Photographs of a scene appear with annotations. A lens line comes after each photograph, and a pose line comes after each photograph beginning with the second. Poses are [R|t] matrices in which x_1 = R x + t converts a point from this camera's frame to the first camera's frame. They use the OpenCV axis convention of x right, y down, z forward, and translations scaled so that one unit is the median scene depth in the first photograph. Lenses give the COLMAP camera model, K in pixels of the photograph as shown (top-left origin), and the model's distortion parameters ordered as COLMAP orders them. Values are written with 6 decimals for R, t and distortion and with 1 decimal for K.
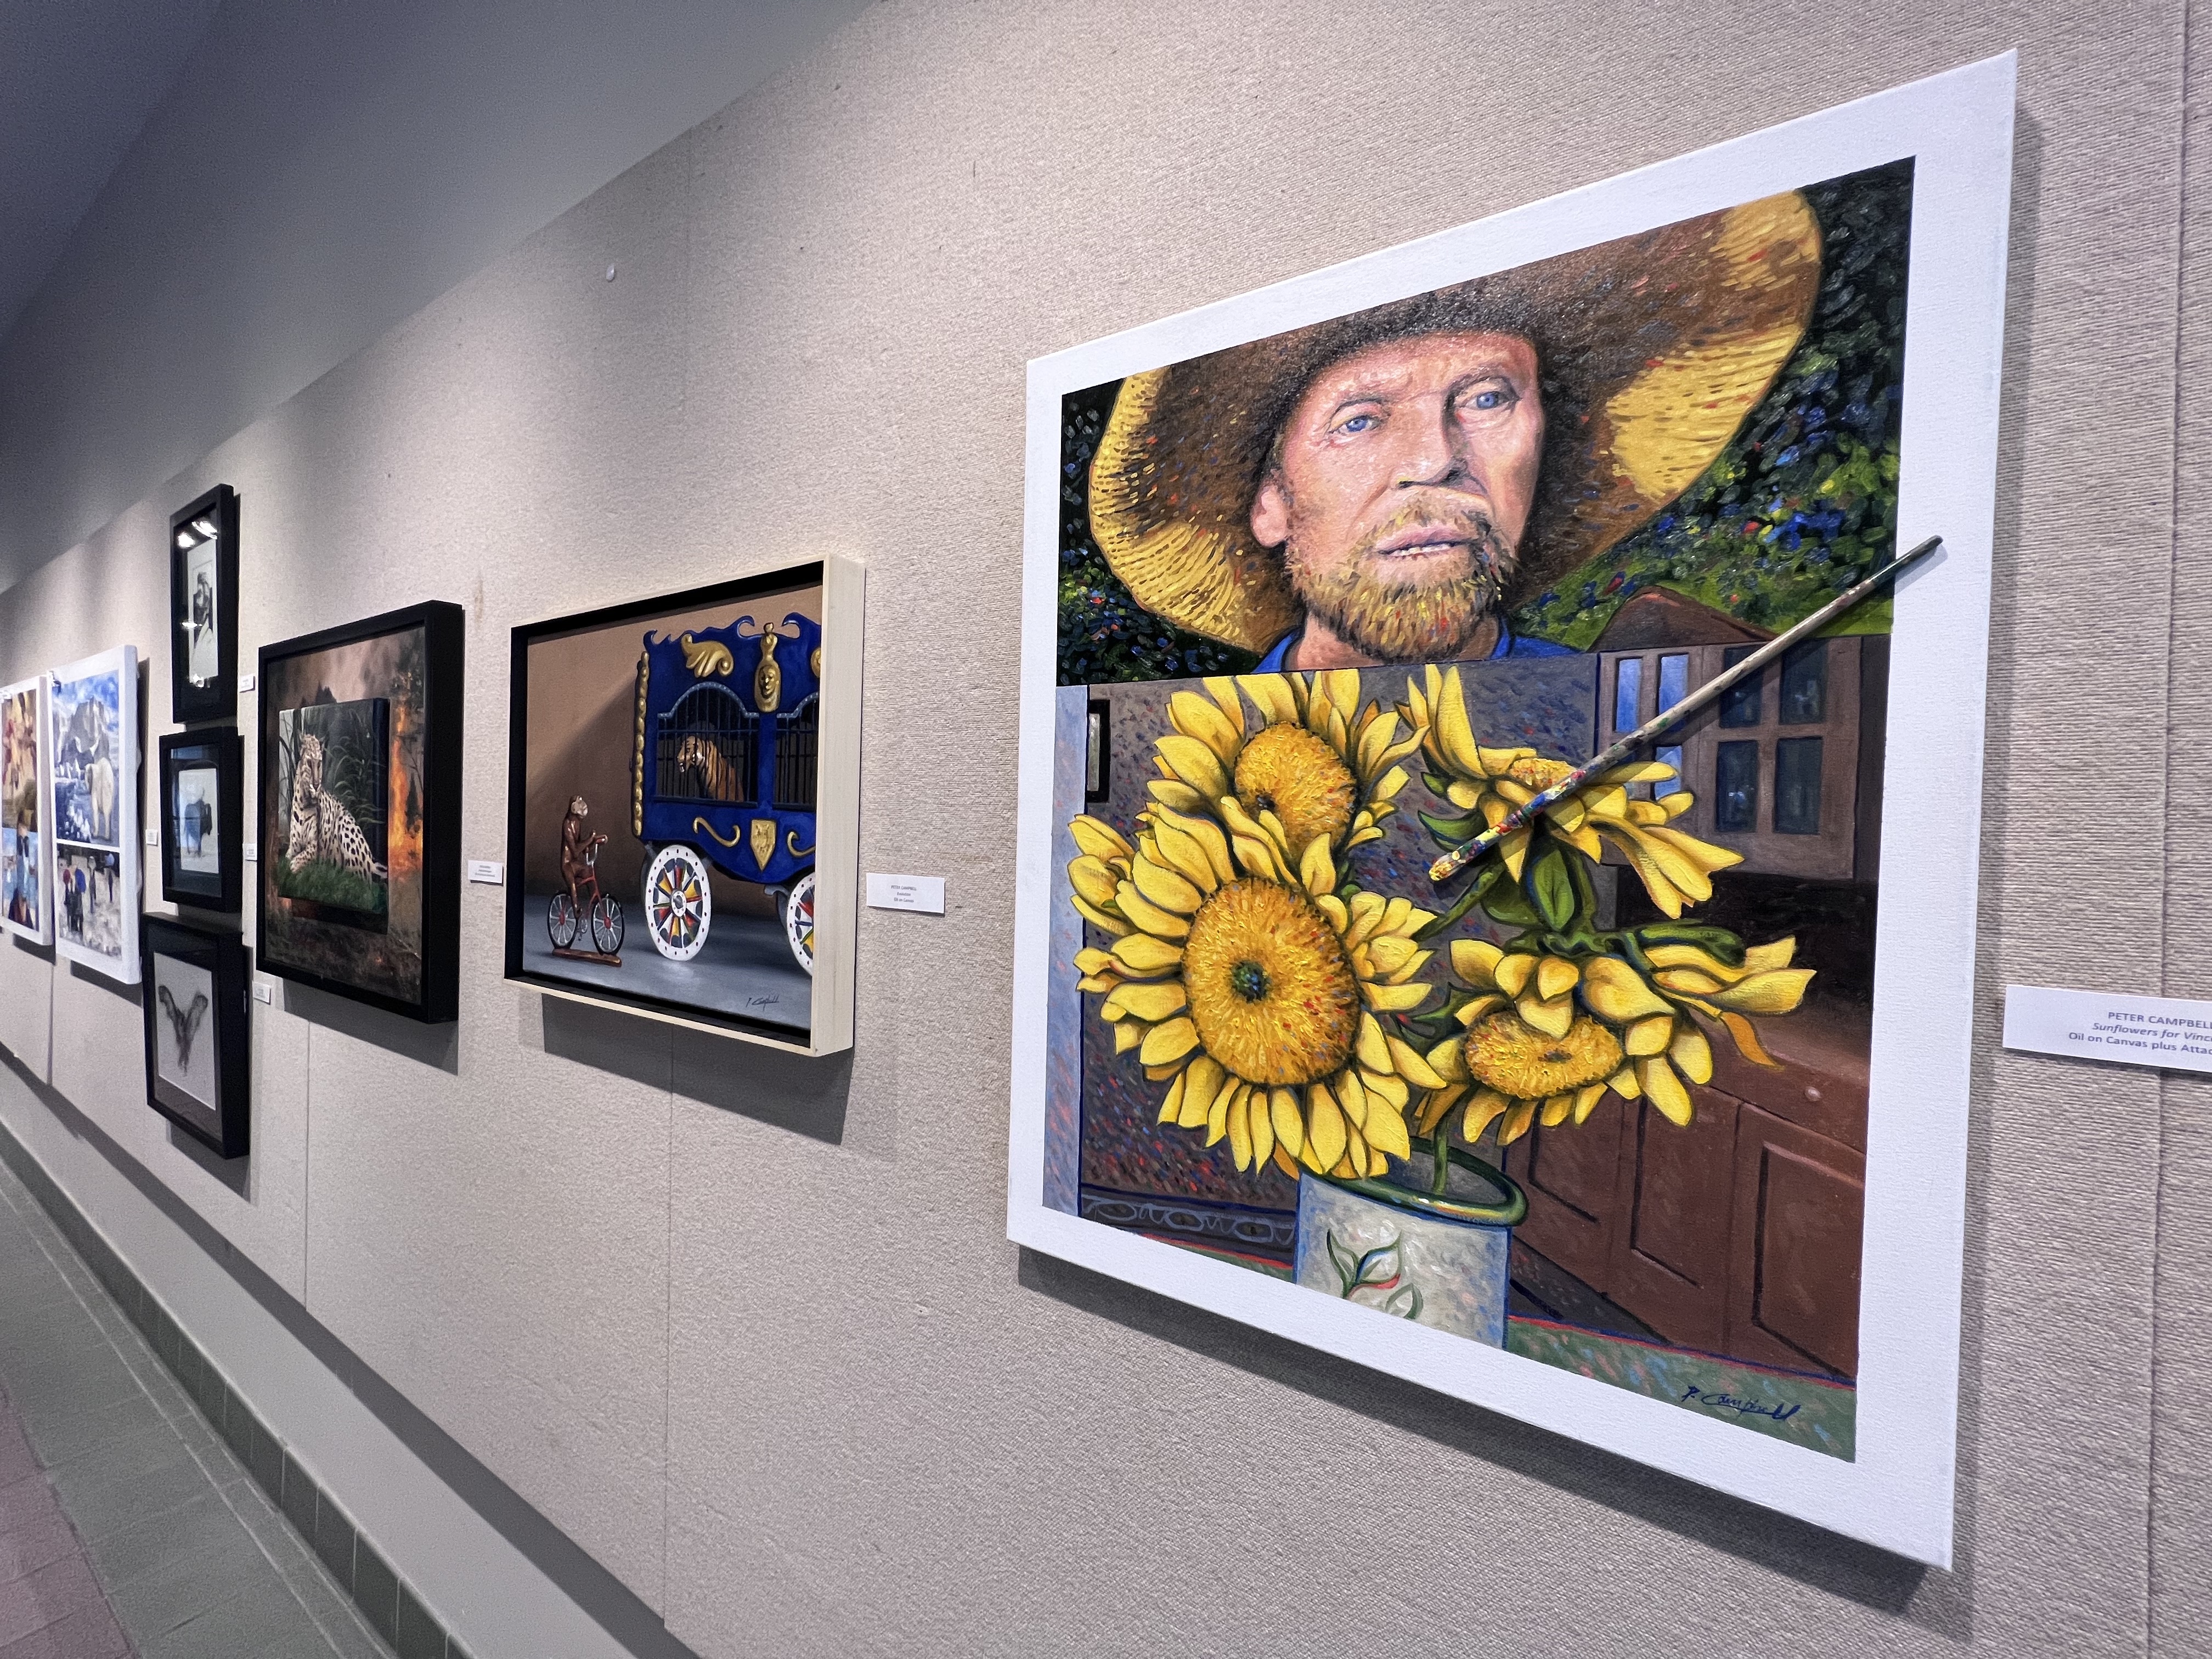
lens RADIAL K [[890.7, 0, 1103.7], [0, 890.7, 825.2], [0, 0, 1]] dist [-0.002799, 0.000276]
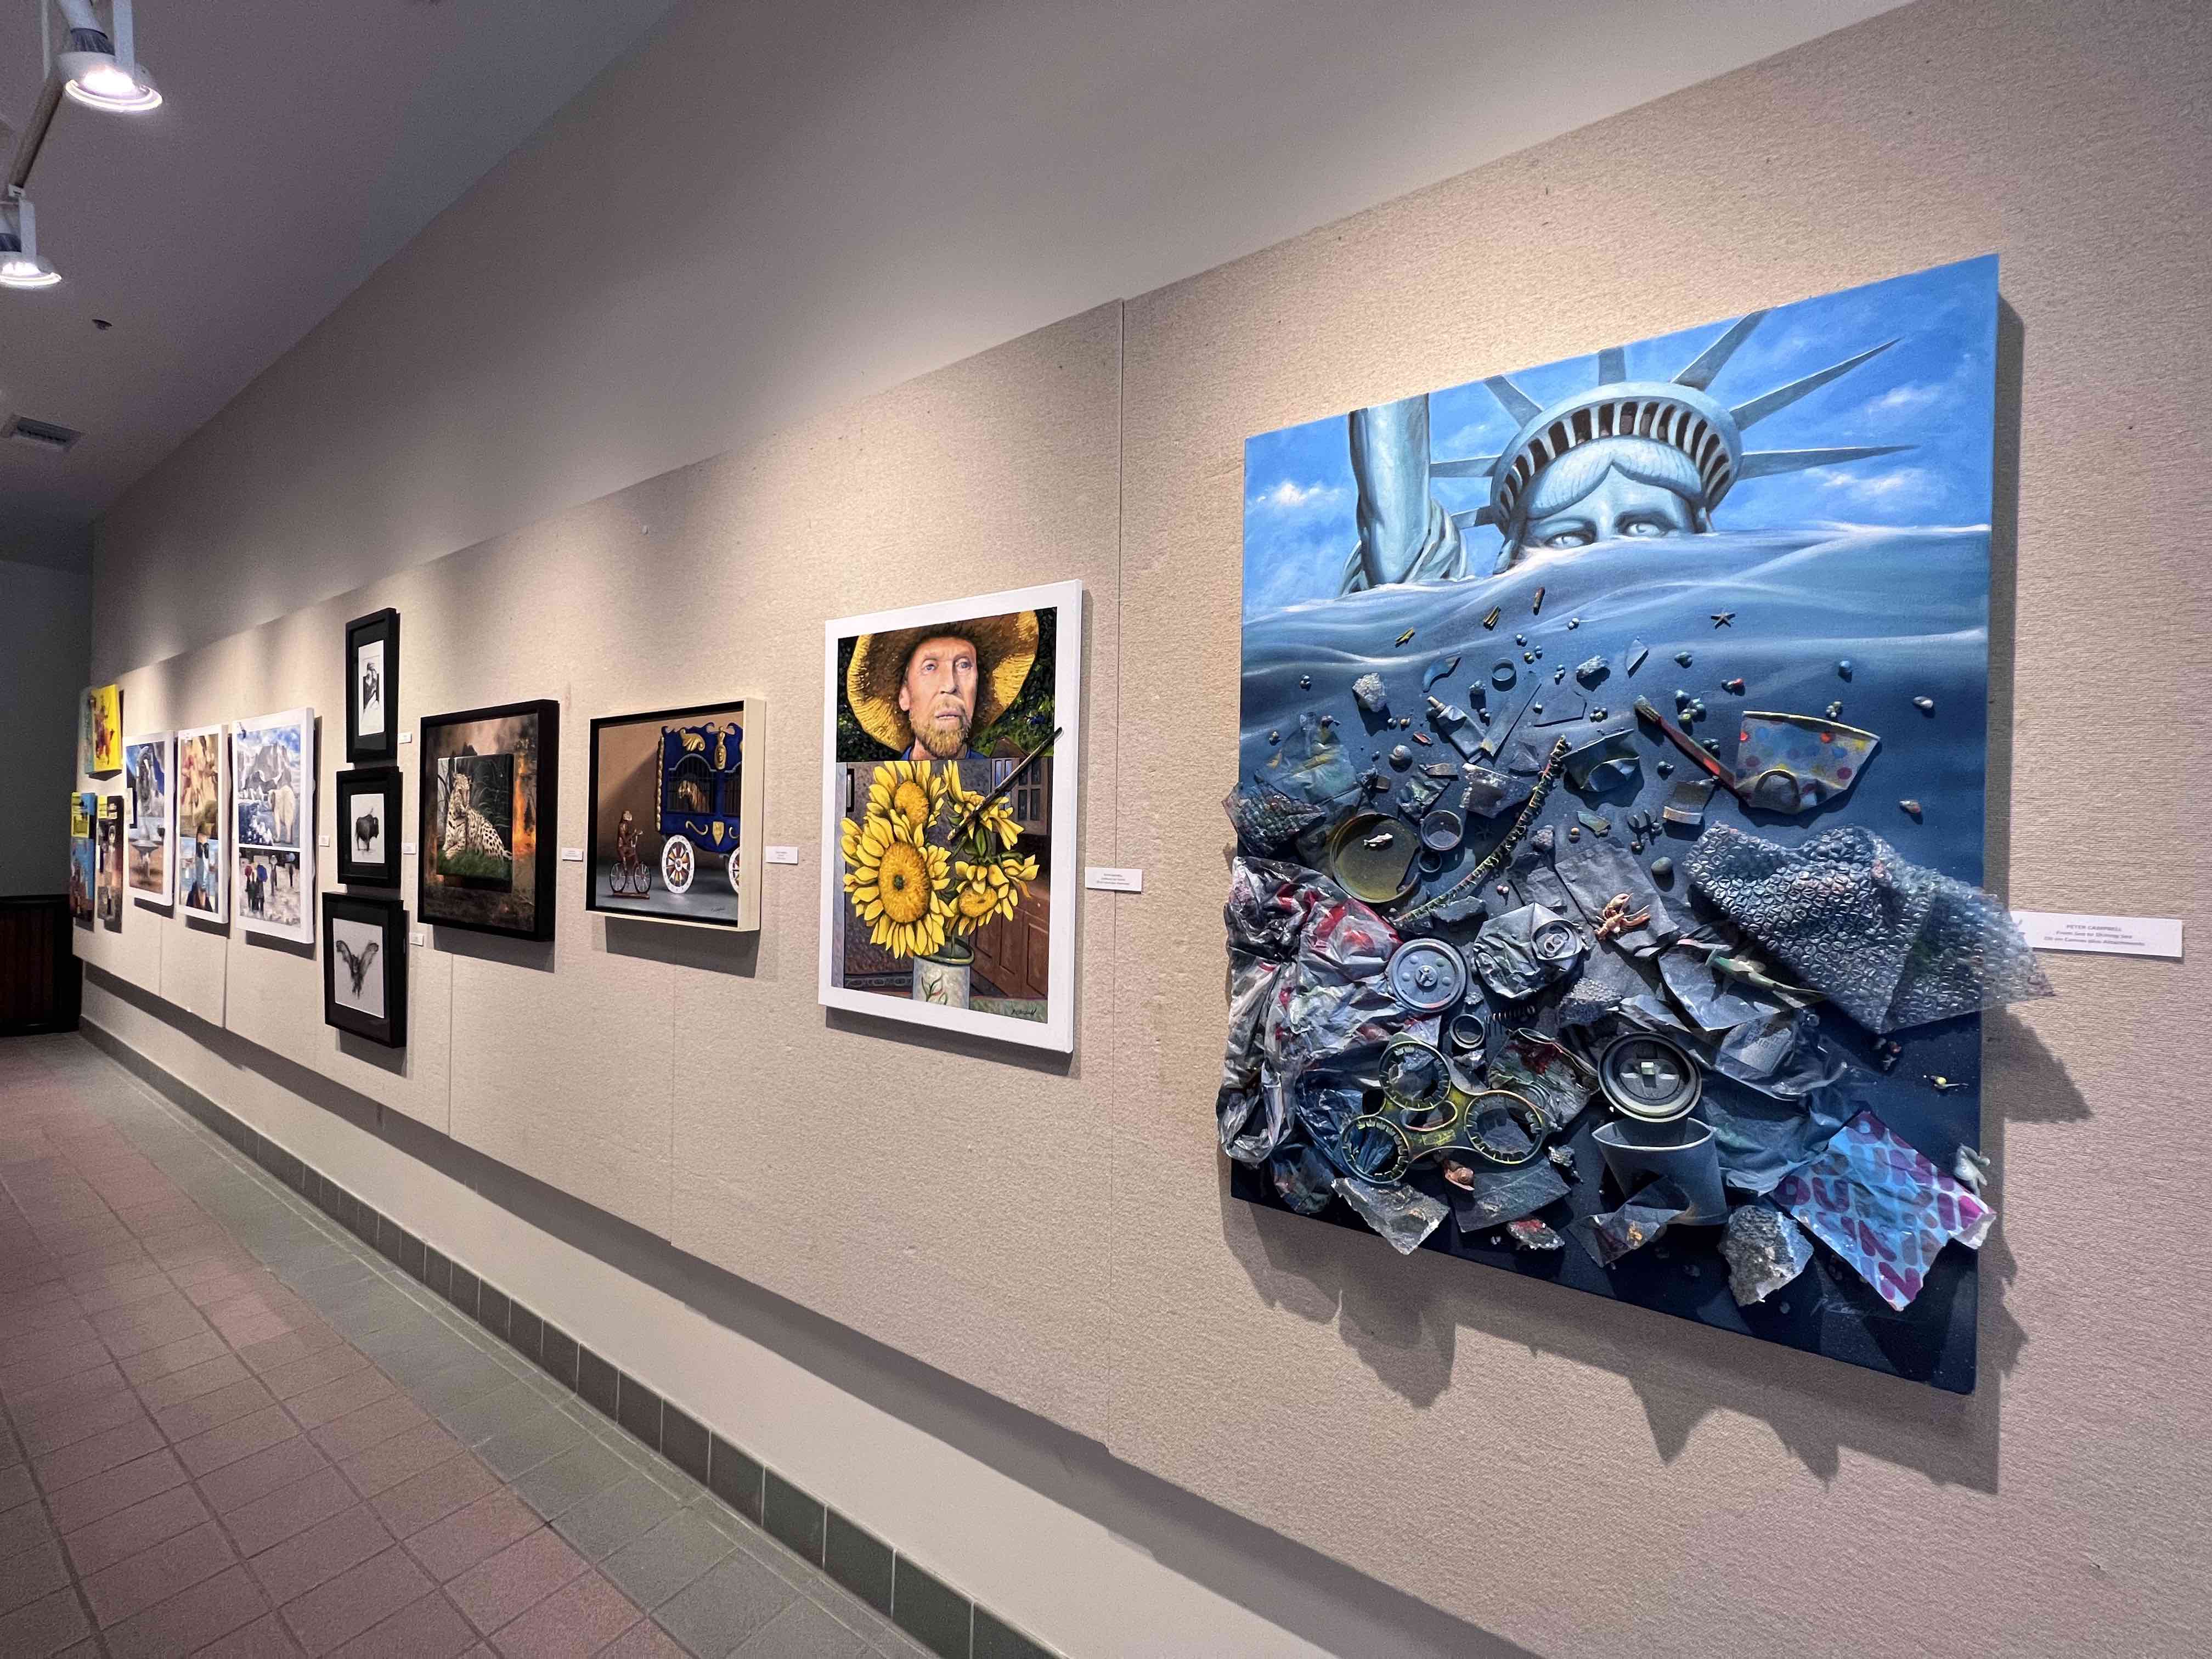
lens RADIAL K [[890.7, 0, 1105.1], [0, 890.7, 818.4], [0, 0, 1]] dist [-0.002799, 0.000276]
pose [[0.999821, -0.007301, -0.017466, 0.658517], [0.006988, 0.999815, -0.017910, 0.035837], [0.017594, 0.017785, 0.999687, -1.253725]]
